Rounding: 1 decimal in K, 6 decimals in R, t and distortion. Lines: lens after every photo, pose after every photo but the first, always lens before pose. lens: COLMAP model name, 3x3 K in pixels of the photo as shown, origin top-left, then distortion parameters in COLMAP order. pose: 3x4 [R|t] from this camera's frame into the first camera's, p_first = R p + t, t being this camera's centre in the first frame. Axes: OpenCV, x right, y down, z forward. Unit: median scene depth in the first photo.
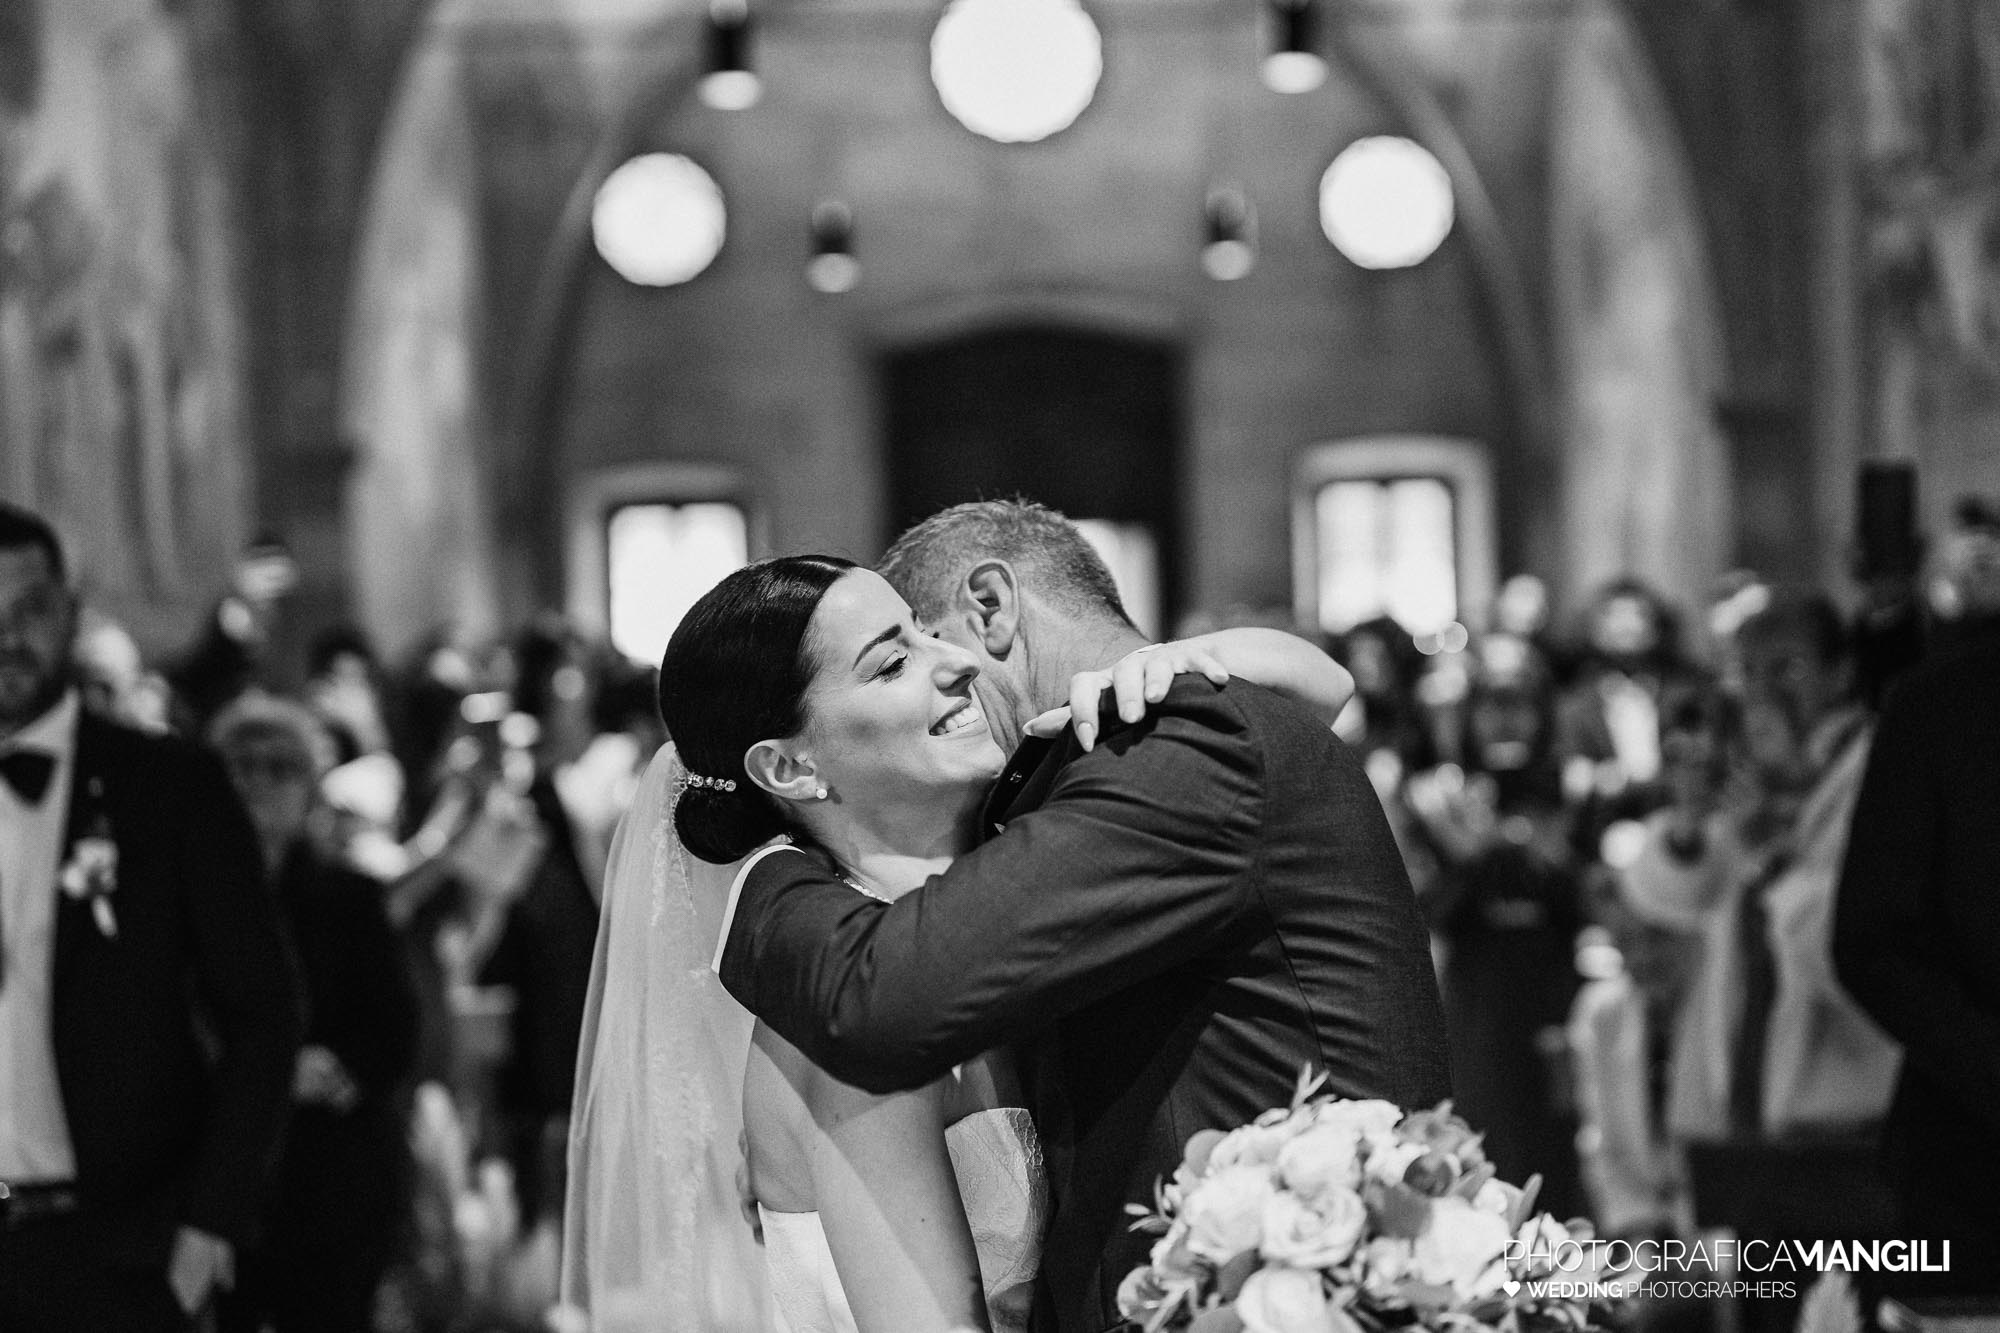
lens RADIAL K [[2884.6, 0, 1000.0], [0, 2884.6, 666.5], [0, 0, 1]] dist [0.029826, 0.111352]
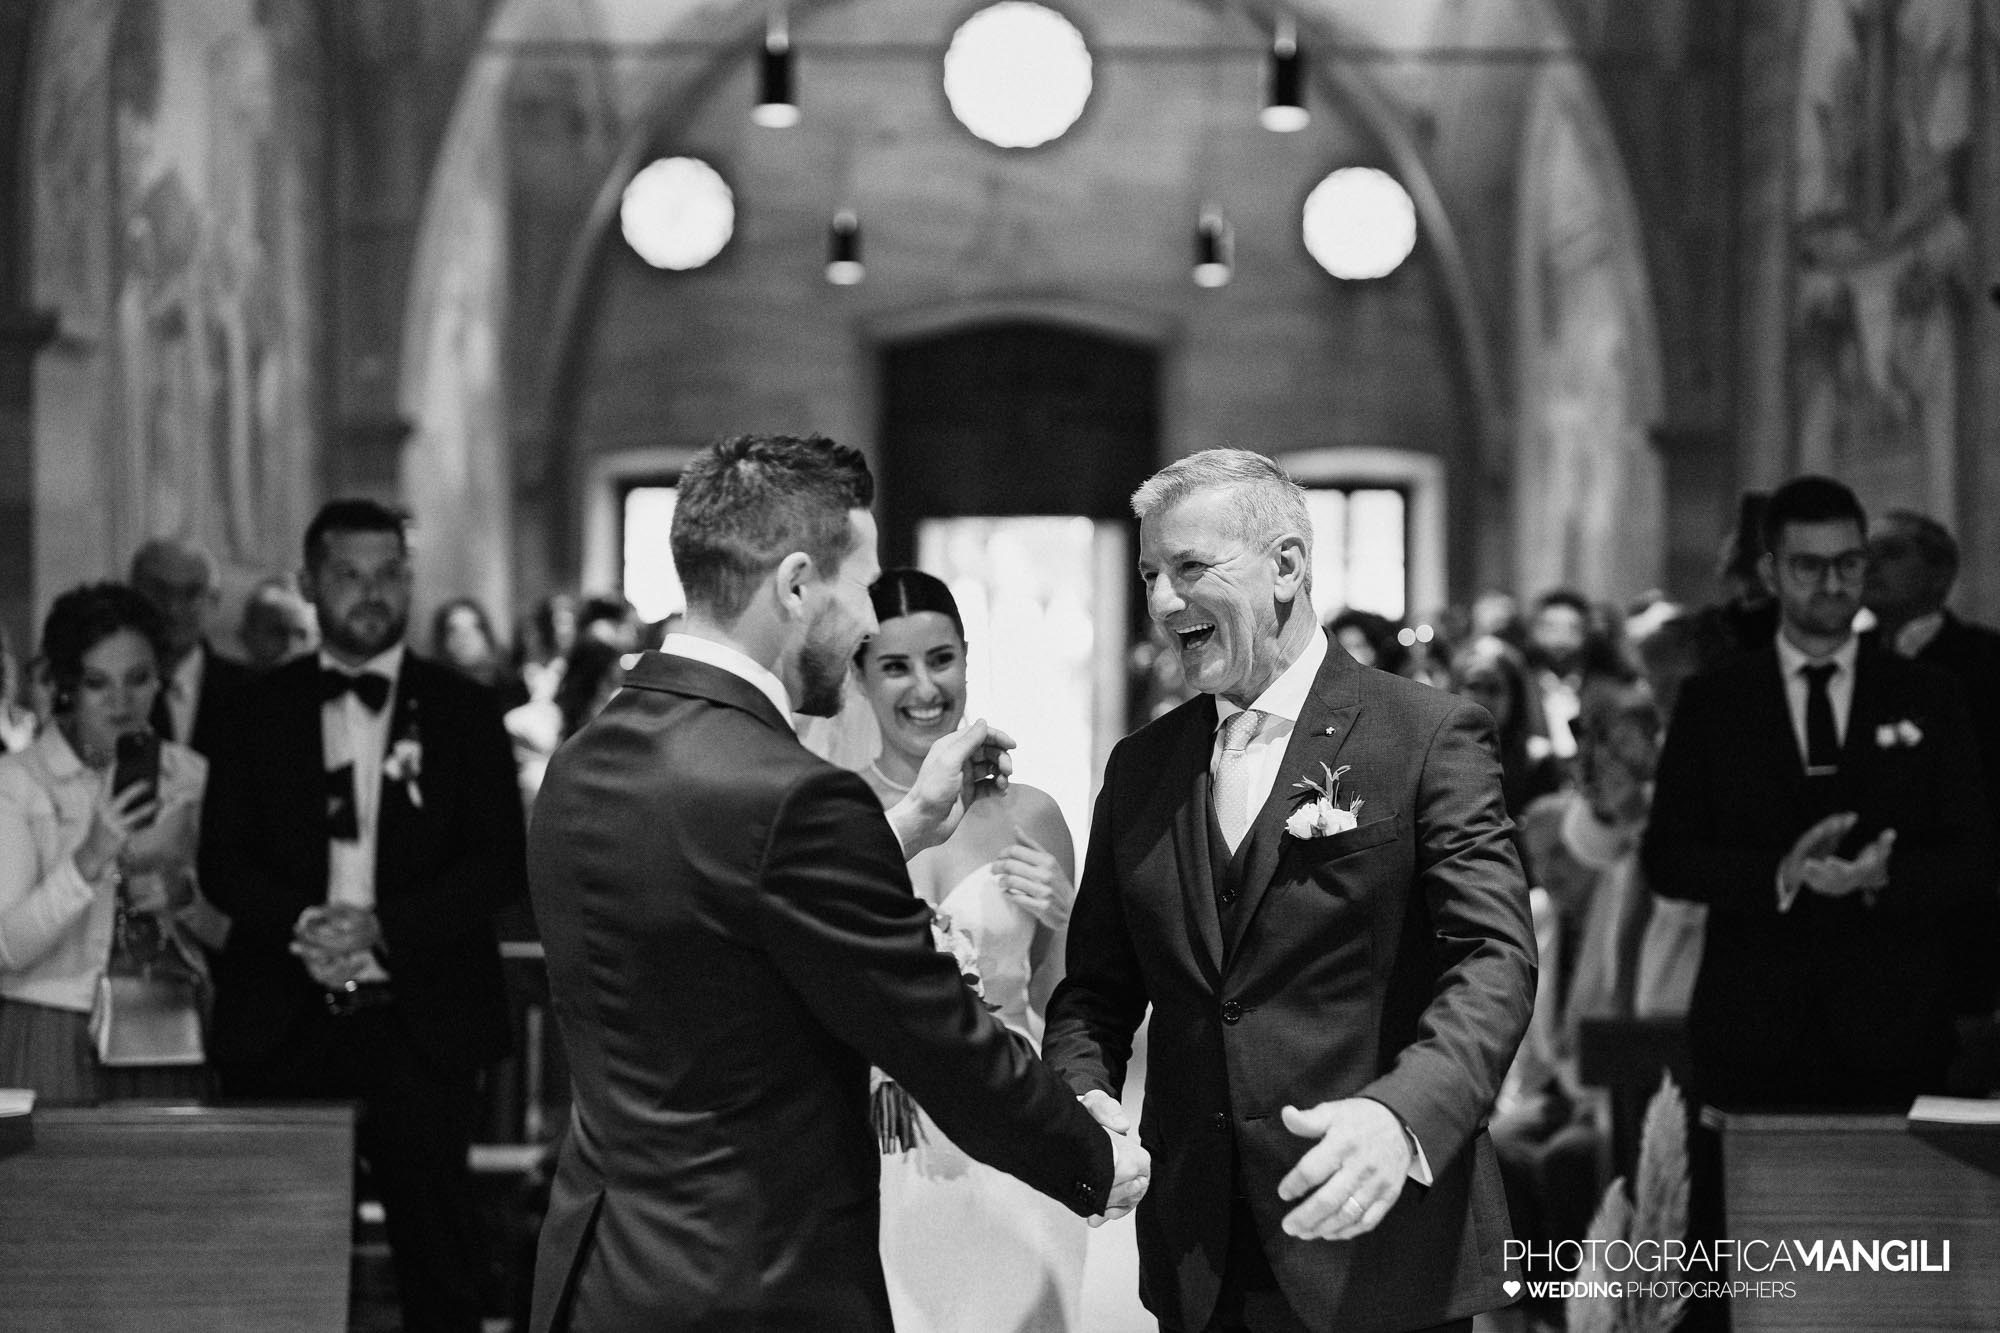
lens RADIAL K [[2884.6, 0, 1000.0], [0, 2884.6, 666.5], [0, 0, 1]] dist [0.029826, 0.111352]
pose [[0.999150, 0.037143, 0.017907, -0.014744], [-0.037245, 0.999292, 0.005398, 0.001509], [-0.017693, -0.006060, 0.999825, -0.082154]]
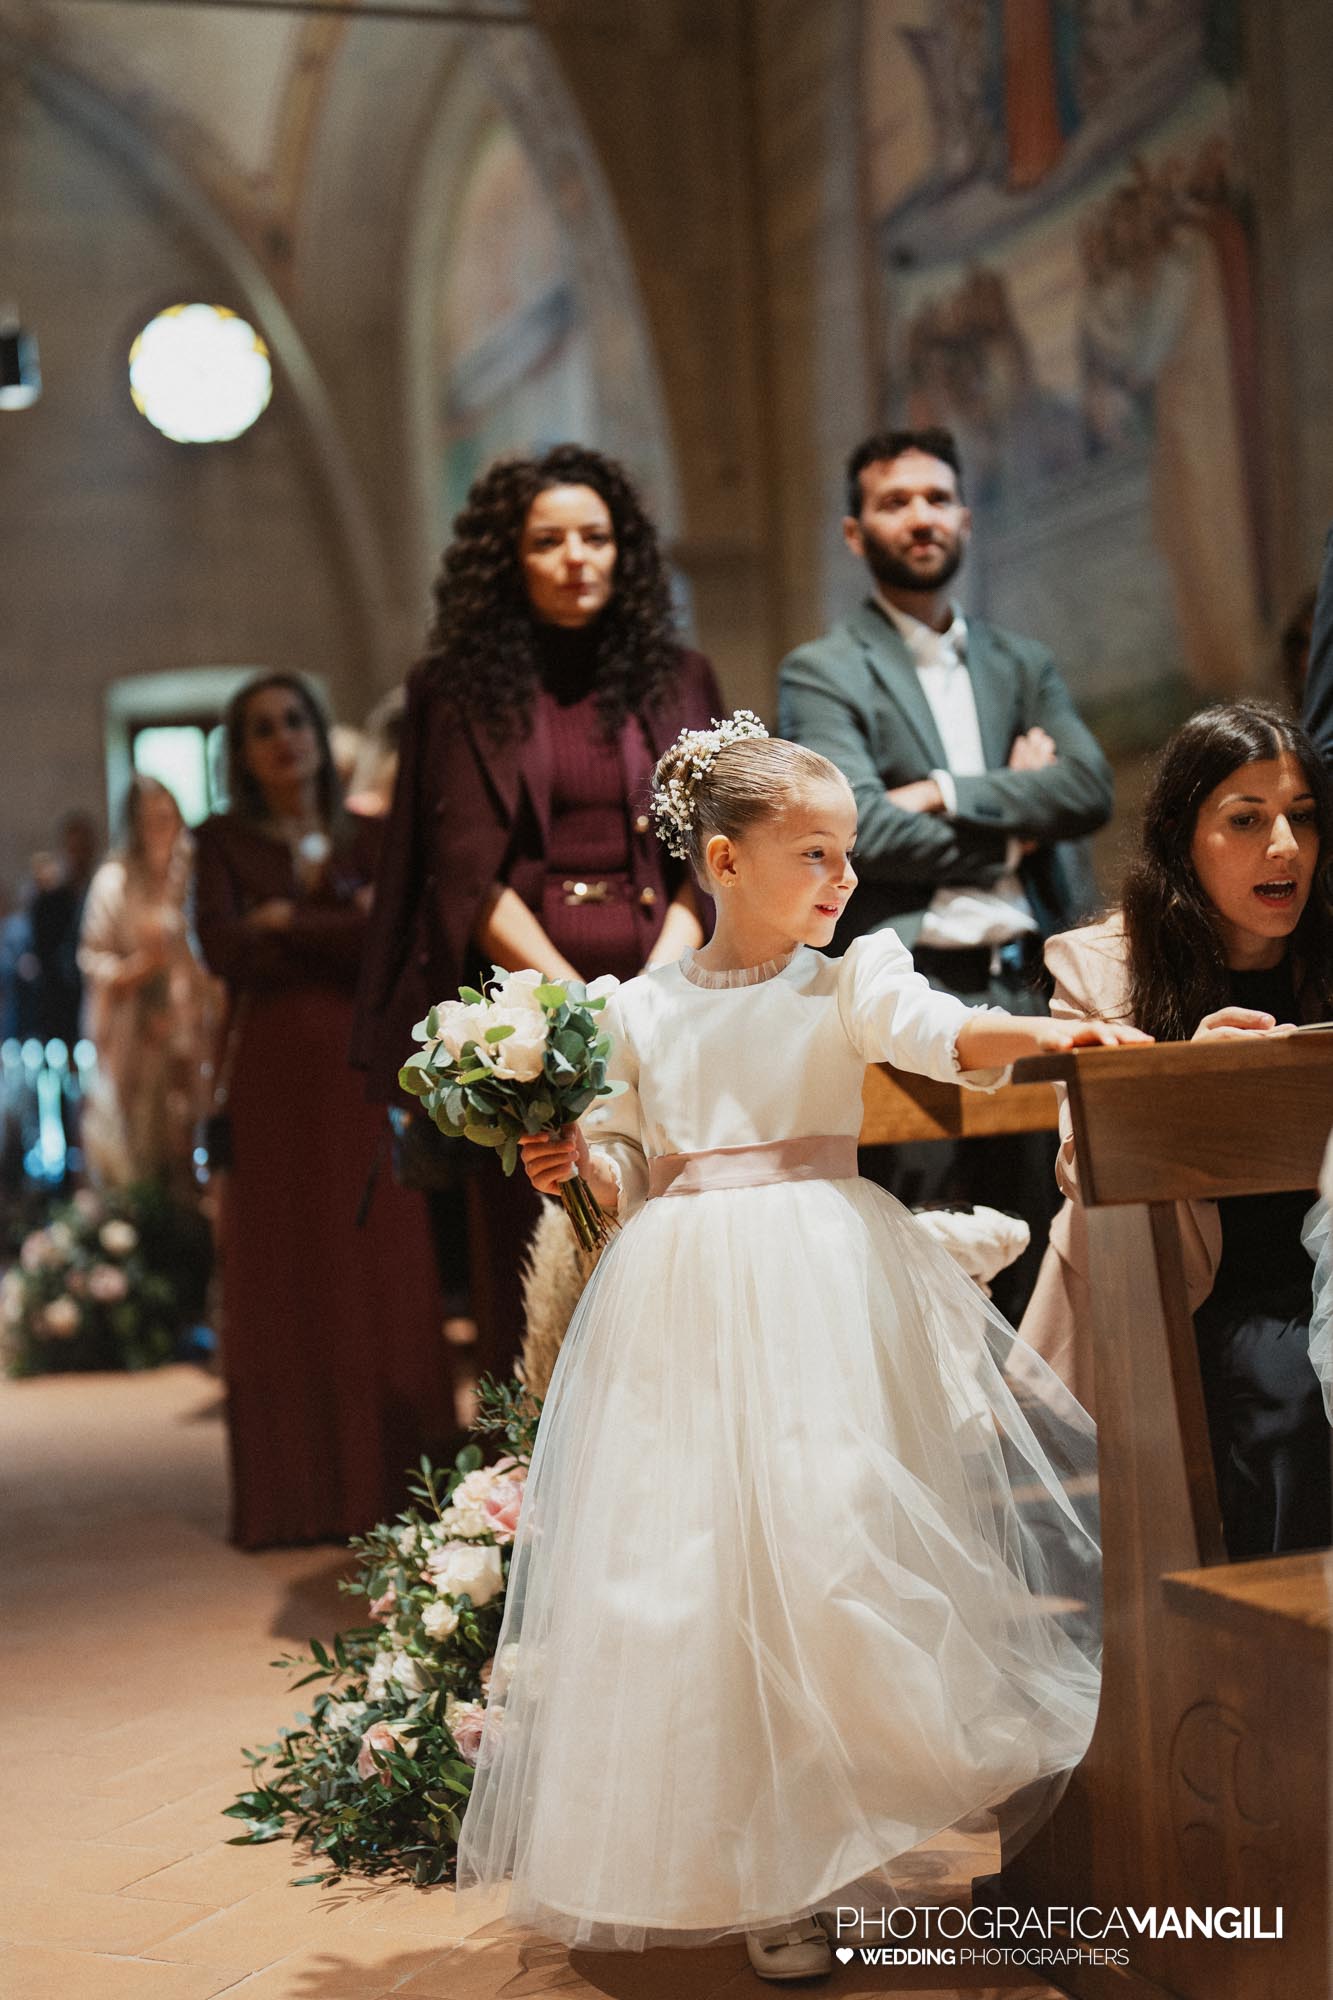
lens RADIAL K [[2884.6, 0, 666.5], [0, 2884.6, 1000.0], [0, 0, 1]] dist [0.029826, 0.111352]
pose [[0.948646, -0.026450, 0.315231, -0.002615], [0.031719, 0.999430, -0.011596, 0.039702], [-0.314744, 0.021000, 0.948944, 0.262897]]
